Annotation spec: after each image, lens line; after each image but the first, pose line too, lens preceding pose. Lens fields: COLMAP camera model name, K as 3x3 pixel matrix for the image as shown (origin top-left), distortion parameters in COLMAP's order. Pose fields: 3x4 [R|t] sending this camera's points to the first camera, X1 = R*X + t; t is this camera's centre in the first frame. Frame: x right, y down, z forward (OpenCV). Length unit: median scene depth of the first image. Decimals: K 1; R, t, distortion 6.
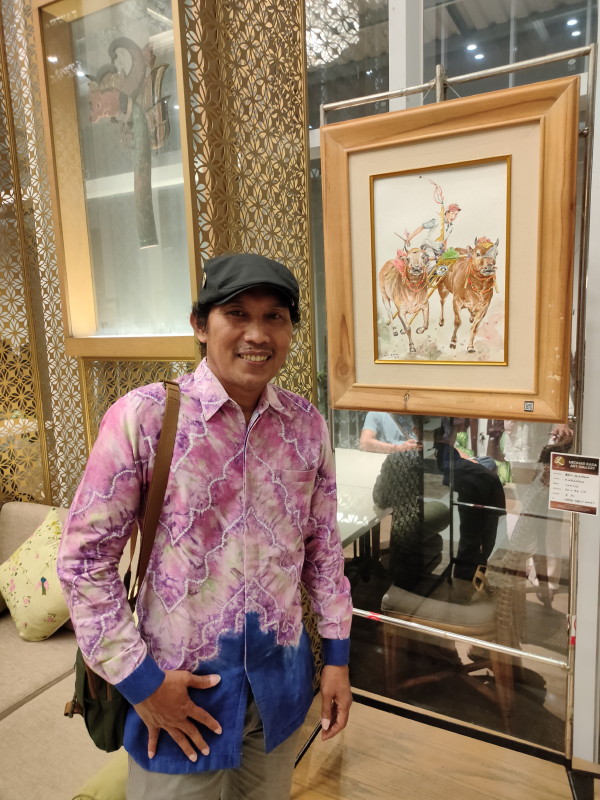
lens RADIAL K [[622.0, 0, 300.0], [0, 622.0, 400.0], [0, 0, 1]] dist [0.003728, 0.004661]
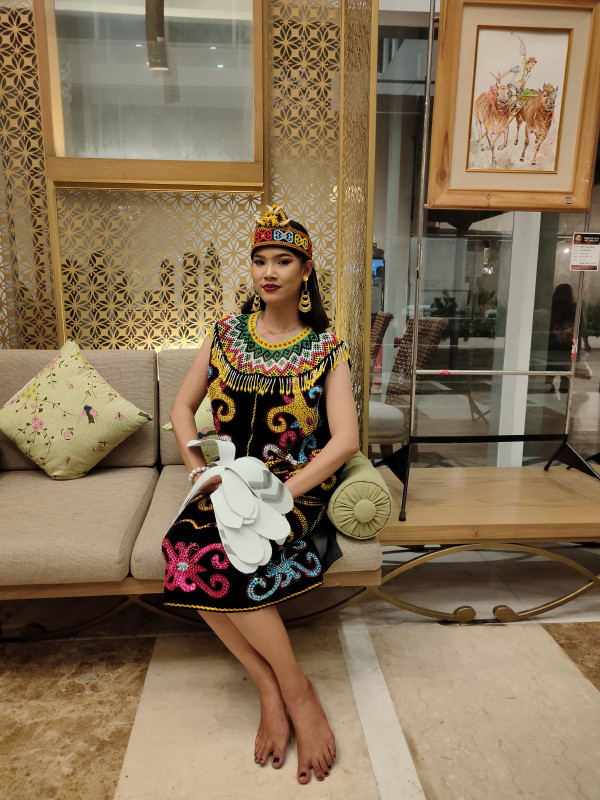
lens RADIAL K [[622.0, 0, 300.0], [0, 622.0, 400.0], [0, 0, 1]] dist [0.003728, 0.004661]
pose [[0.819177, -0.073416, 0.568823, -1.067932], [0.046448, 0.997008, 0.061788, 0.365791], [-0.571657, -0.024195, 0.820136, 0.080262]]
